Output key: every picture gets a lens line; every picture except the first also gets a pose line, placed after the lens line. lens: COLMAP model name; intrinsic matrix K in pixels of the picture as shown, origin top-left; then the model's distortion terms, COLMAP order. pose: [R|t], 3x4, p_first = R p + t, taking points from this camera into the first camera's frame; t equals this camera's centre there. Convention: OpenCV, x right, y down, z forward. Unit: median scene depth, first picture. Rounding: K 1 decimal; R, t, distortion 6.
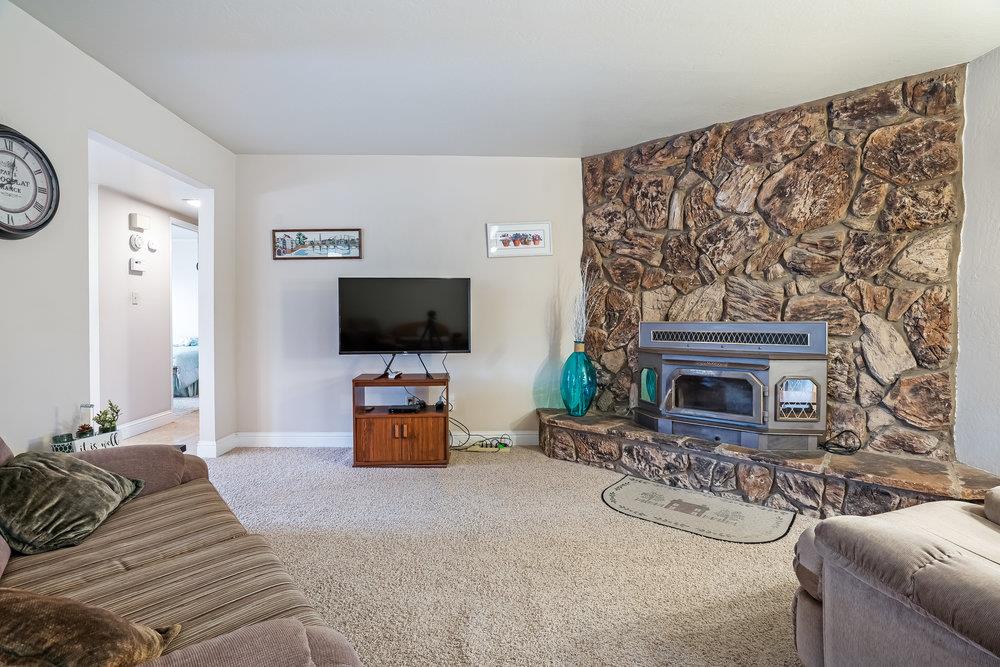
lens RADIAL K [[478.9, 0, 493.7], [0, 478.9, 321.9], [0, 0, 1]] dist [-0.058019, 0.020910]
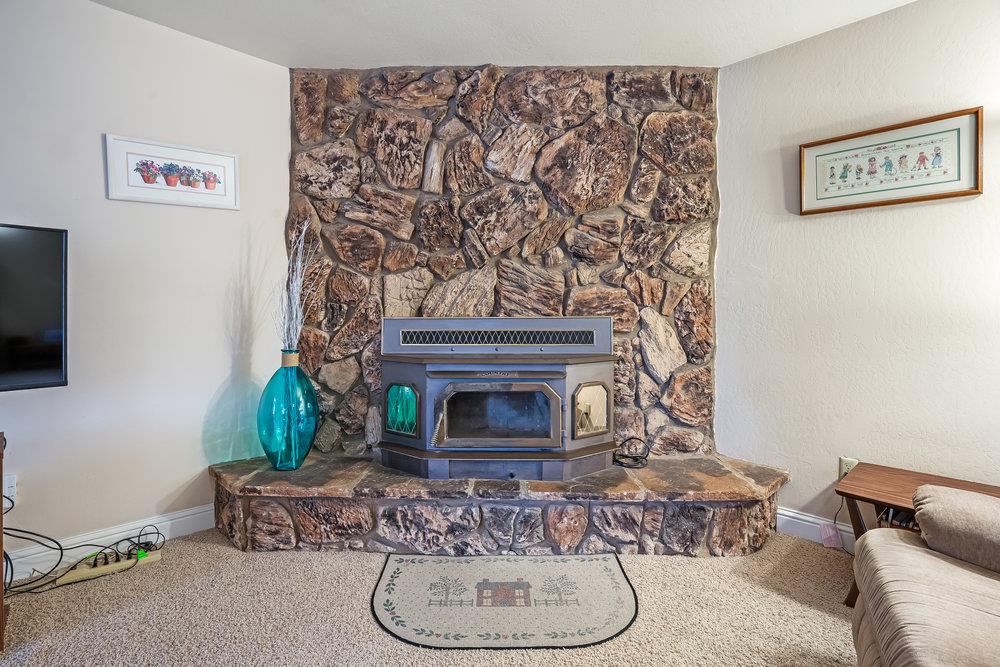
lens RADIAL K [[478.9, 0, 494.7], [0, 478.9, 308.0], [0, 0, 1]] dist [-0.058019, 0.020910]
pose [[0.746715, 0.007218, 0.665105, -0.041777], [0.004996, 0.999852, -0.016460, -0.002488], [-0.665126, 0.015614, 0.746568, 0.425467]]
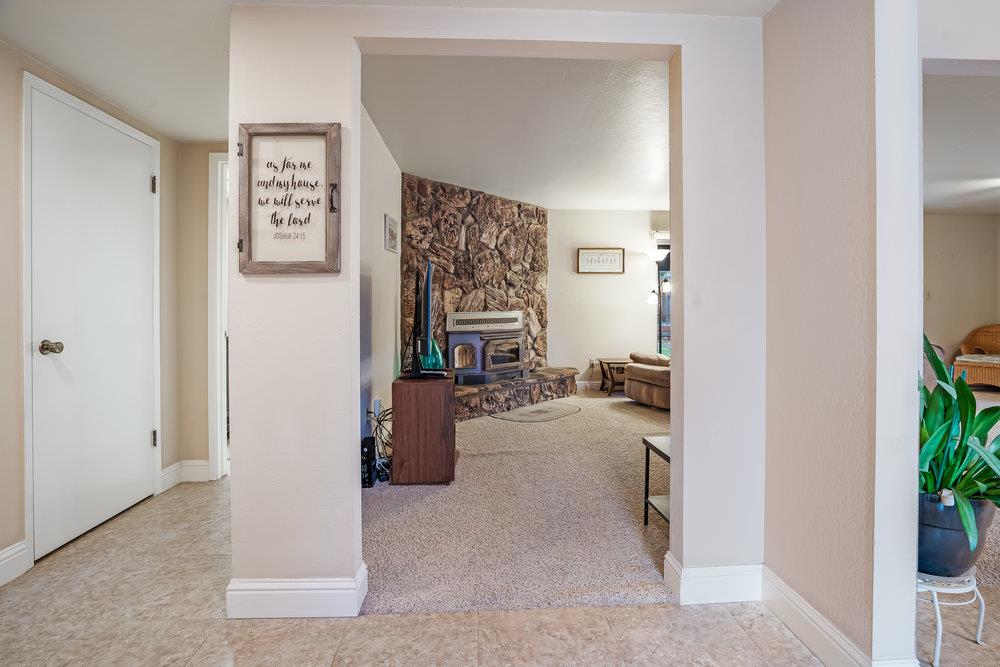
lens RADIAL K [[478.9, 0, 496.6], [0, 478.9, 308.4], [0, 0, 1]] dist [-0.058019, 0.020910]
pose [[0.010976, -0.000968, 0.999939, -1.242210], [0.013721, 0.999906, 0.000817, -0.013846], [-0.999846, 0.013711, 0.010988, 0.972556]]
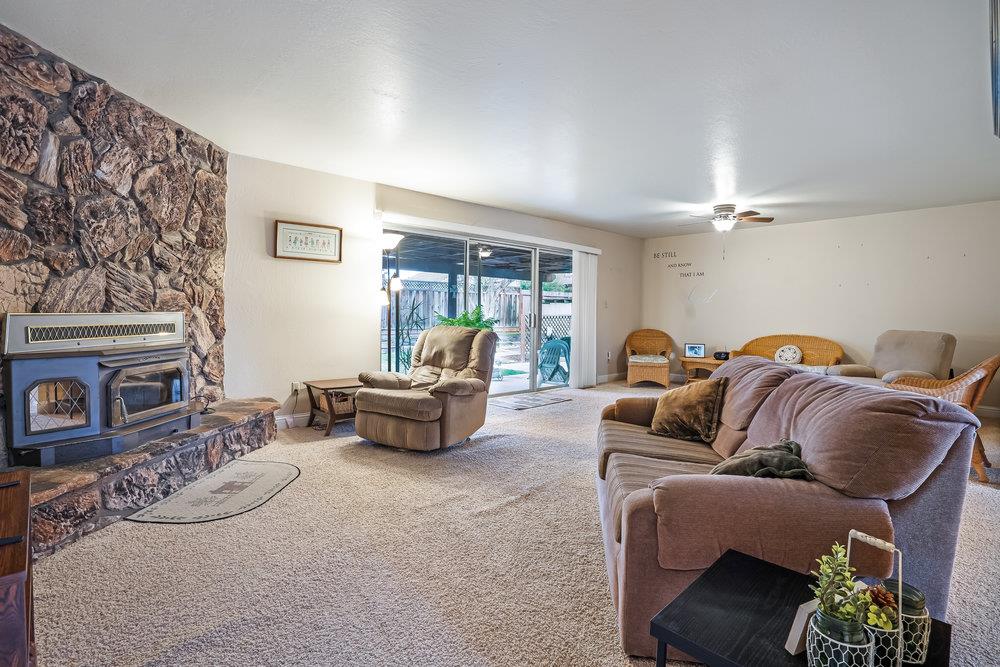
lens RADIAL K [[478.9, 0, 489.0], [0, 478.9, 329.1], [0, 0, 1]] dist [-0.058019, 0.020910]
pose [[-0.627161, -0.036028, 0.778056, -0.652605], [-0.007374, 0.999160, 0.040322, -0.010749], [-0.778855, 0.019551, -0.626900, 1.022552]]
